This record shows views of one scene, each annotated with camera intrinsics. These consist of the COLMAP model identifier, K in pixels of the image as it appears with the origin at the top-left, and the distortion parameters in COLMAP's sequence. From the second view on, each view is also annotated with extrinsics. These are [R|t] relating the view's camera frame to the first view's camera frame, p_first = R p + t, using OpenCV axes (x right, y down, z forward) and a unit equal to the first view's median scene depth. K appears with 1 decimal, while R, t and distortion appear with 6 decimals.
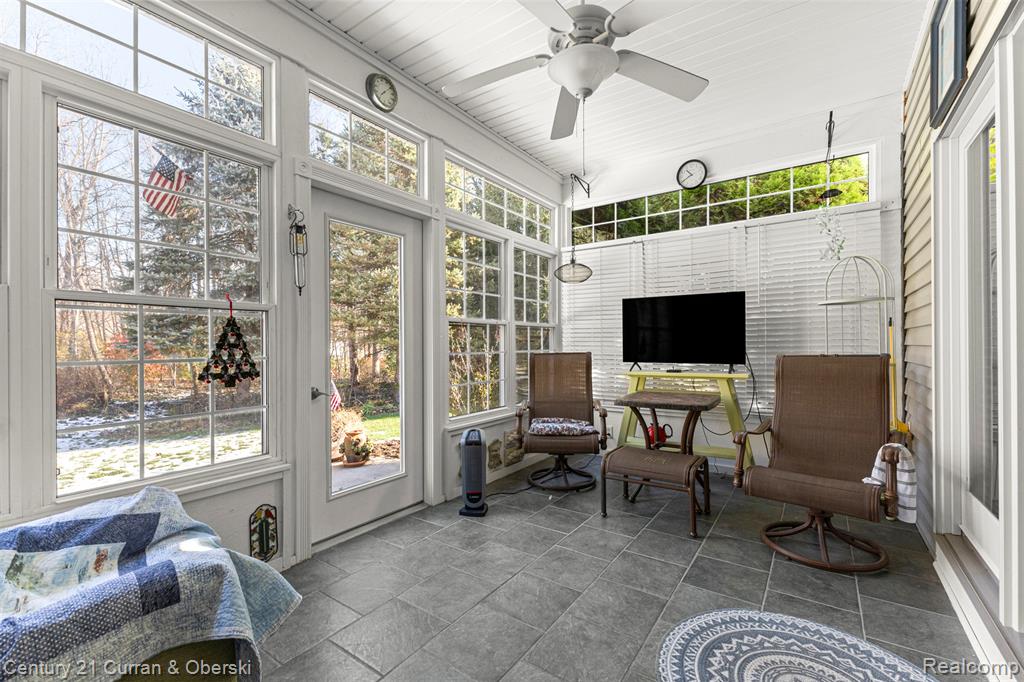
lens RADIAL K [[446.0, 0, 512.0], [0, 446.0, 341.0], [0, 0, 1]] dist [0.008840, -0.001173]
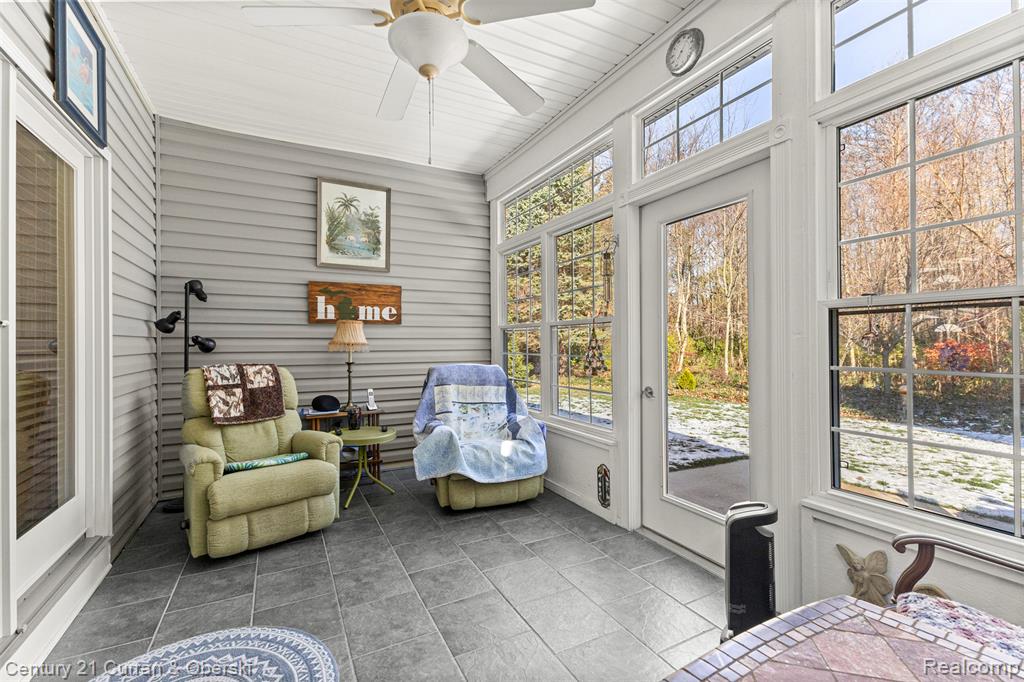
lens RADIAL K [[446.0, 0, 512.0], [0, 446.0, 341.0], [0, 0, 1]] dist [0.008840, -0.001173]
pose [[-0.464353, 0.006300, -0.885628, 0.813371], [0.014856, 0.999889, -0.000677, -0.015401], [0.885525, -0.013471, -0.464396, 1.448081]]
